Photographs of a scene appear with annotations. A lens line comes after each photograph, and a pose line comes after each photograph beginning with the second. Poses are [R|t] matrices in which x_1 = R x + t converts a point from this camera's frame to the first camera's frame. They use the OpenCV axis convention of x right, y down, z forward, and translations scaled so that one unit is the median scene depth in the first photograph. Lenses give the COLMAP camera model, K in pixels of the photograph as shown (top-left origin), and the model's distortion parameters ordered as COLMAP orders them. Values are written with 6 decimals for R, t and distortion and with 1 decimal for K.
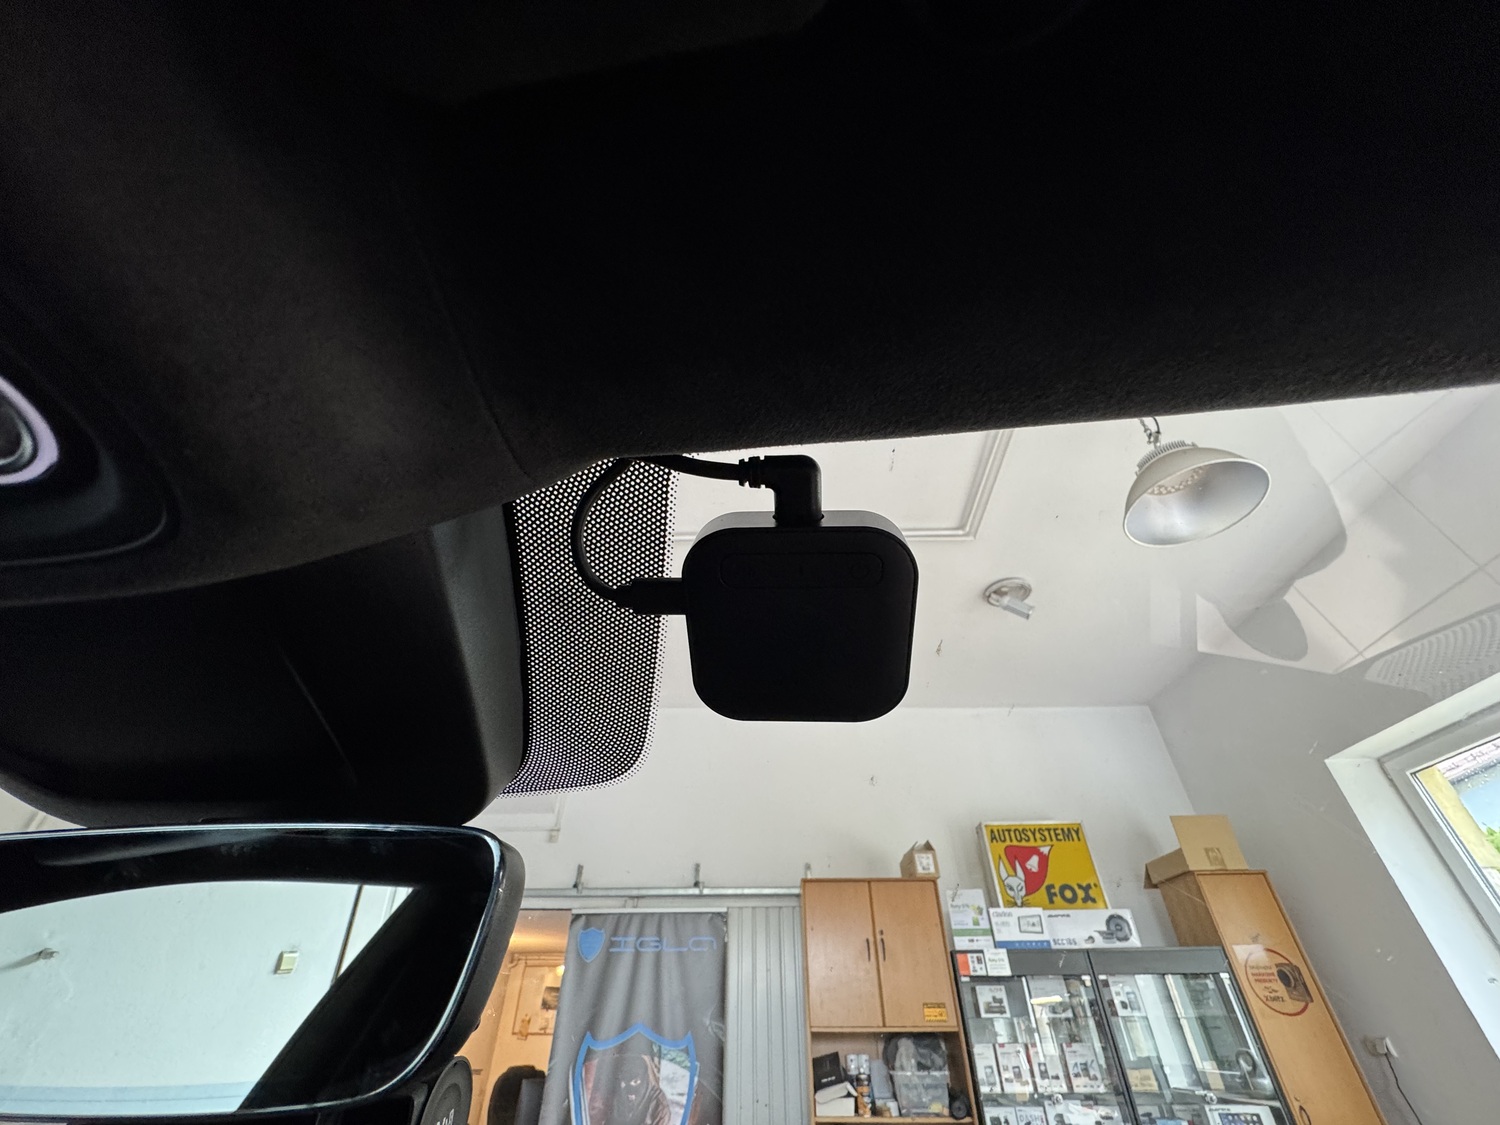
lens RADIAL K [[607.3, 0, 750.0], [0, 607.3, 562.5], [0, 0, 1]] dist [-0.002516, 0.000229]
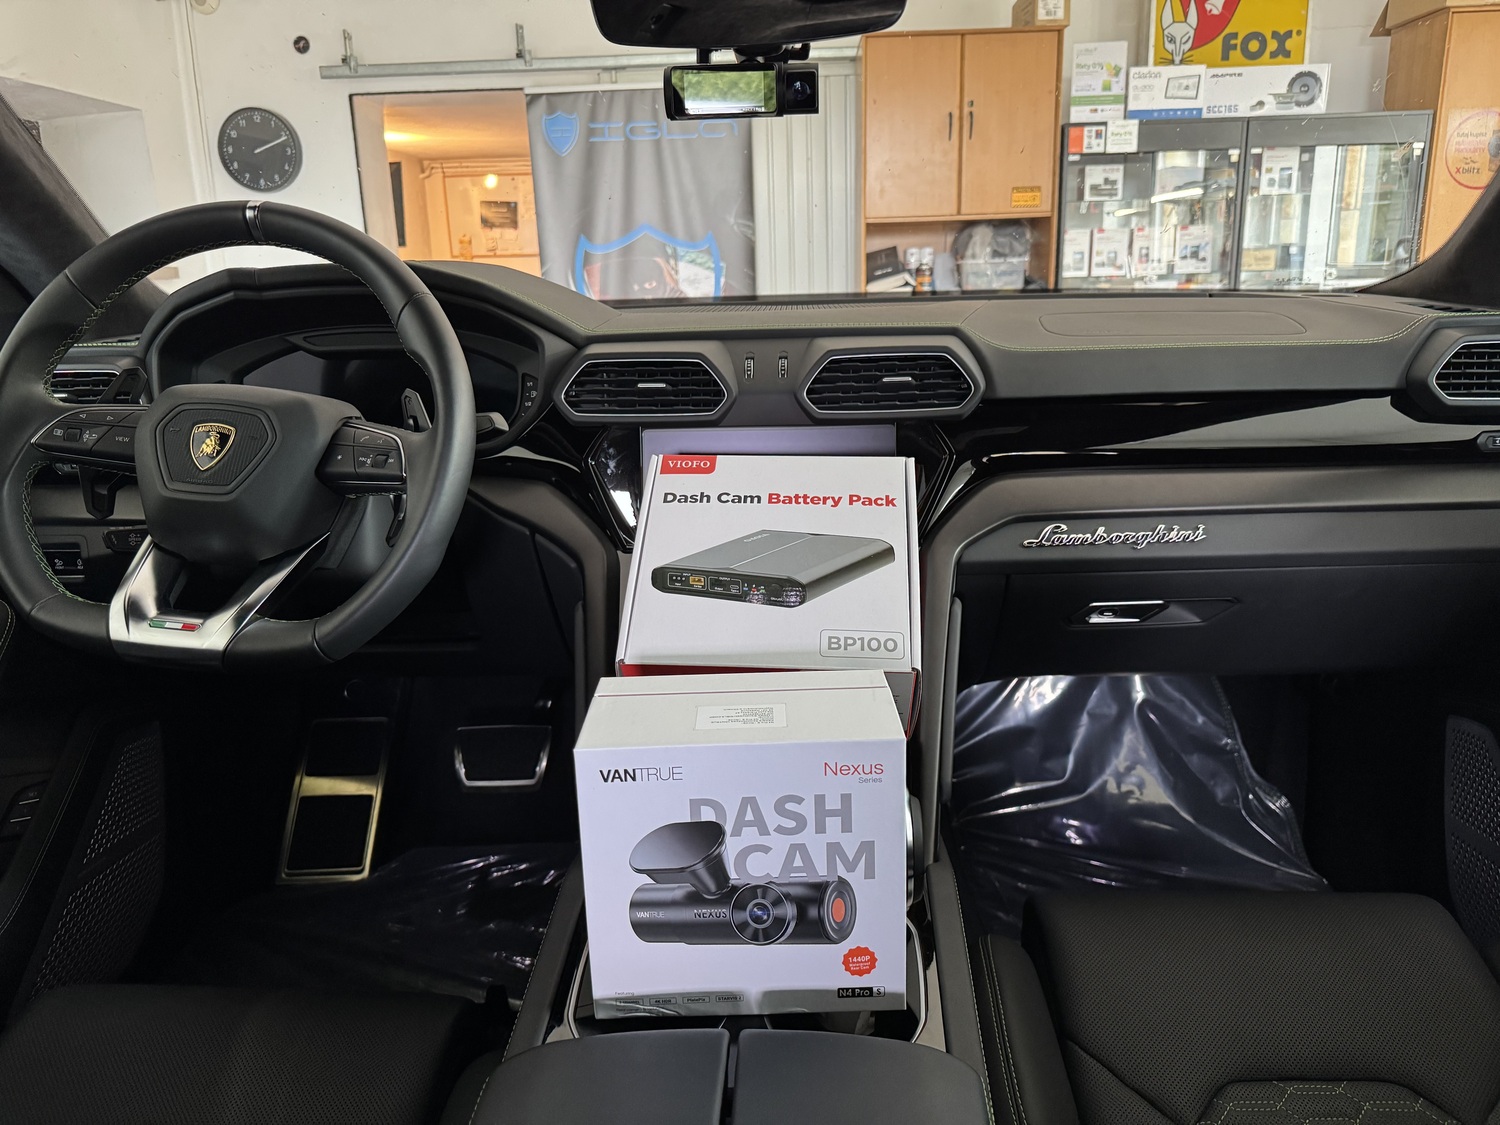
lens RADIAL K [[1088.2, 0, 750.0], [0, 1088.2, 562.5], [0, 0, 1]] dist [0.042146, -0.067157]
pose [[0.999626, -0.027294, -0.001589, -0.058810], [0.017865, 0.608096, 0.793663, -0.094314], [-0.020696, -0.793394, 0.608356, -0.216066]]
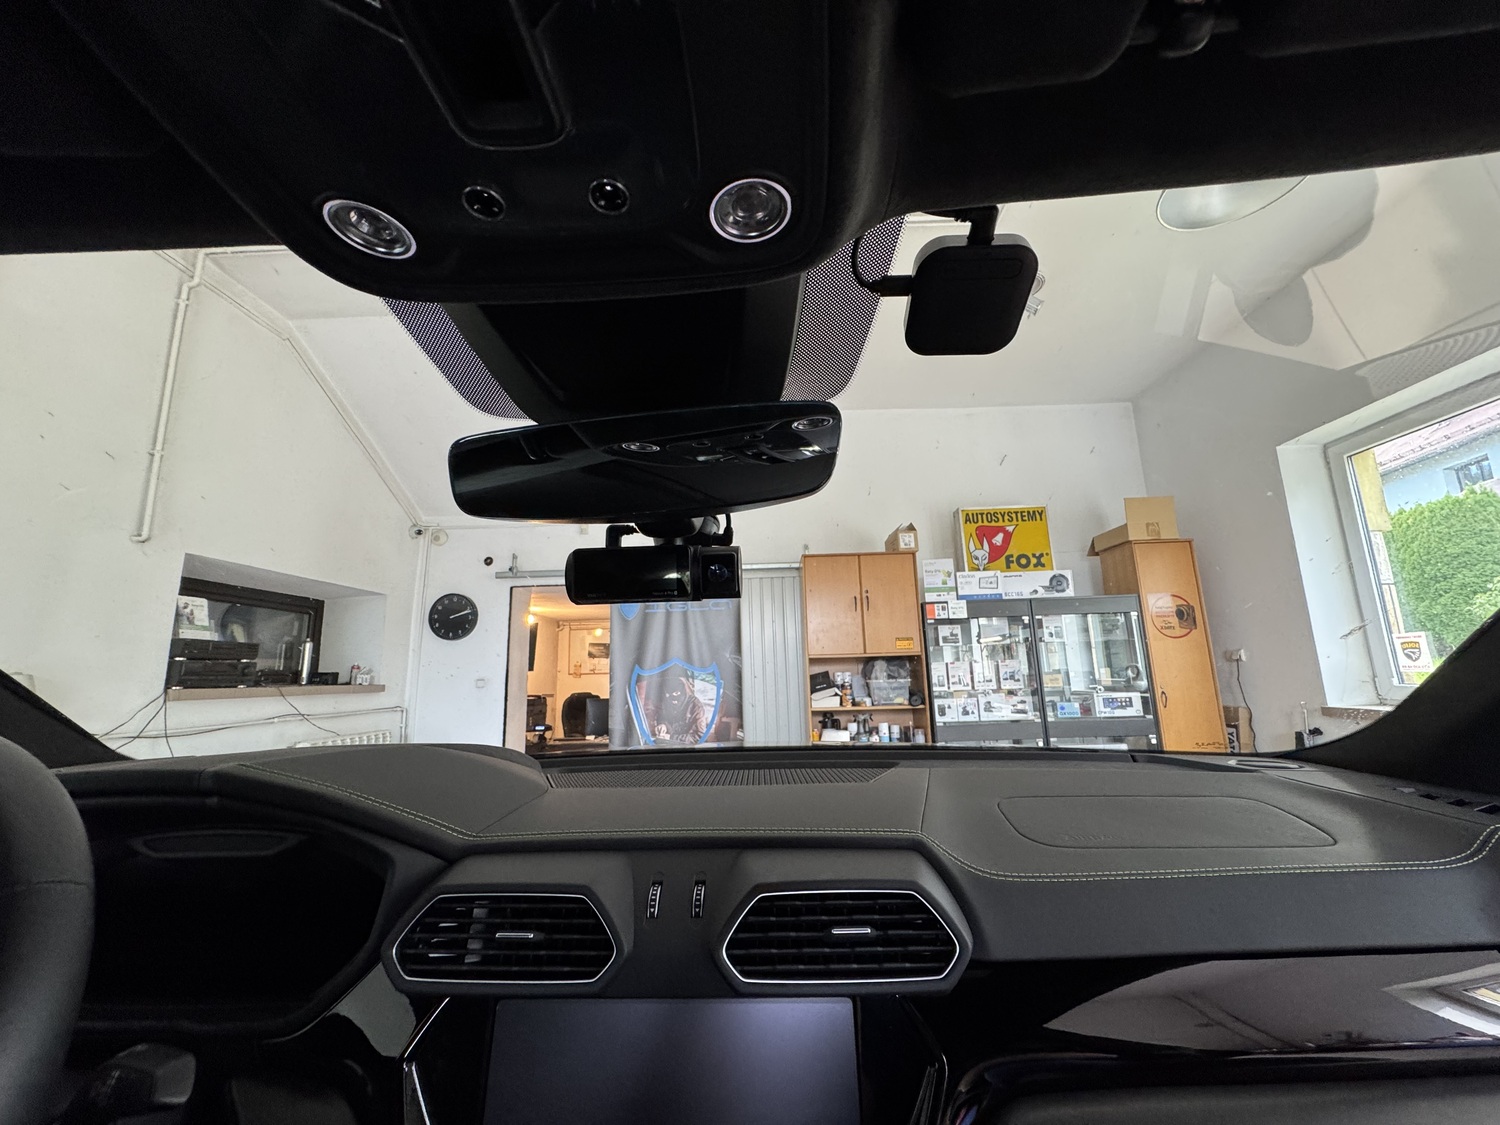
lens RADIAL K [[603.0, 0, 750.0], [0, 603.0, 562.5], [0, 0, 1]] dist [-0.000387, 0.000028]
pose [[0.999585, -0.025676, 0.013051, -0.035896], [0.016974, 0.891204, 0.453285, -0.001858], [-0.023269, -0.452876, 0.891270, -0.059884]]
